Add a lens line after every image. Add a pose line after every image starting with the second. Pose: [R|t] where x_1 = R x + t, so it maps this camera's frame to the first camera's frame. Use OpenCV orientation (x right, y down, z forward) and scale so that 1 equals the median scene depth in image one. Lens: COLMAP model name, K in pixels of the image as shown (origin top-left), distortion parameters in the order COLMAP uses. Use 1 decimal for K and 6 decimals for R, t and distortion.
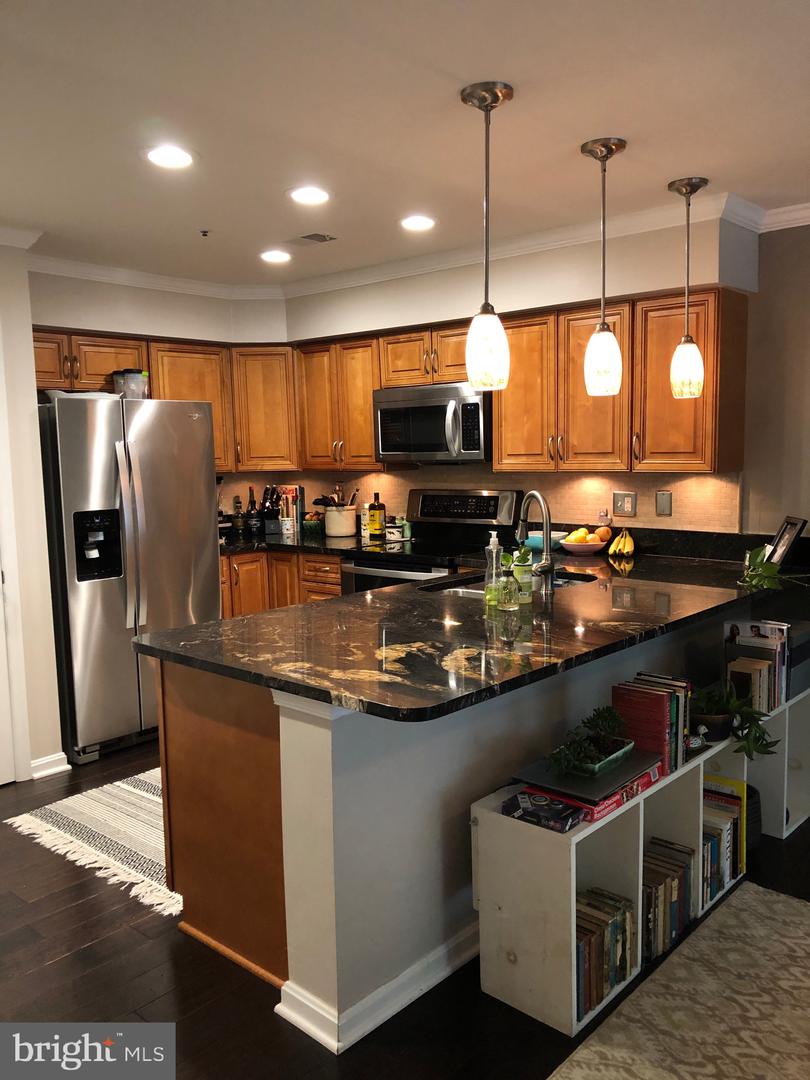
lens RADIAL K [[892.9, 0, 412.3], [0, 892.9, 549.2], [0, 0, 1]] dist [0.046173, -0.050770]
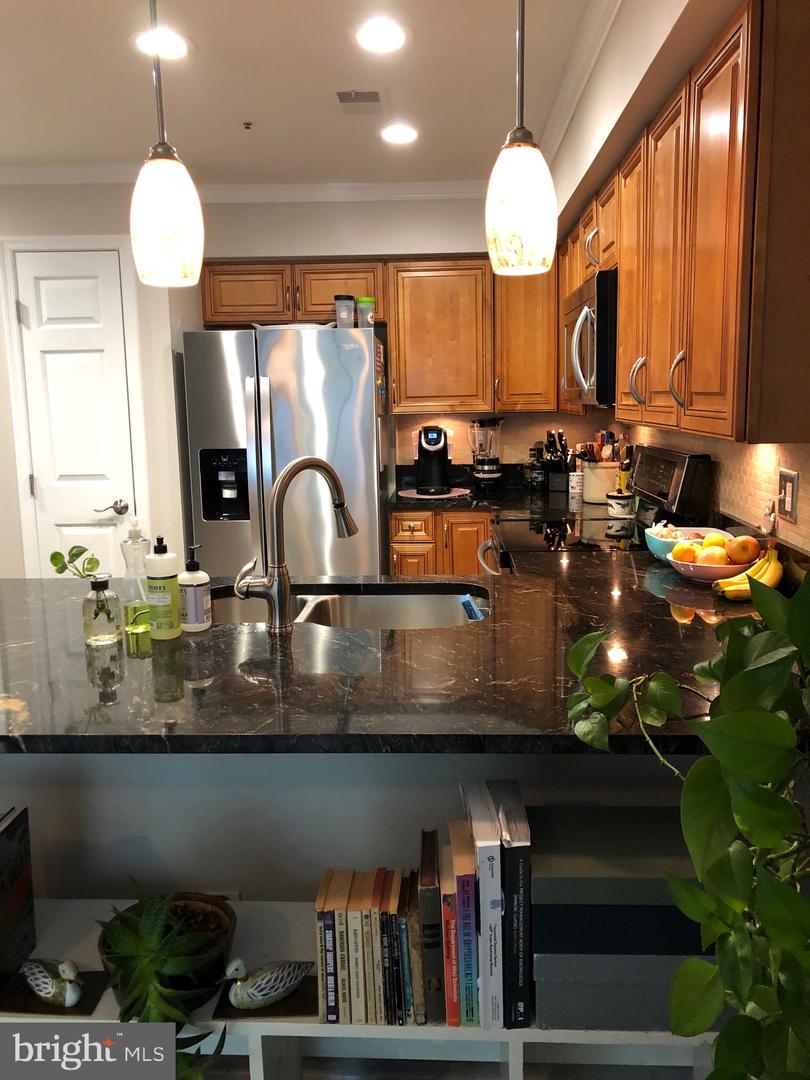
lens RADIAL K [[892.9, 0, 403.3], [0, 892.9, 532.3], [0, 0, 1]] dist [0.046173, -0.050770]
pose [[0.627255, 0.128143, -0.768200, 0.507152], [-0.085351, 0.991740, 0.095740, -0.062013], [0.774123, 0.005513, 0.633011, 0.533478]]
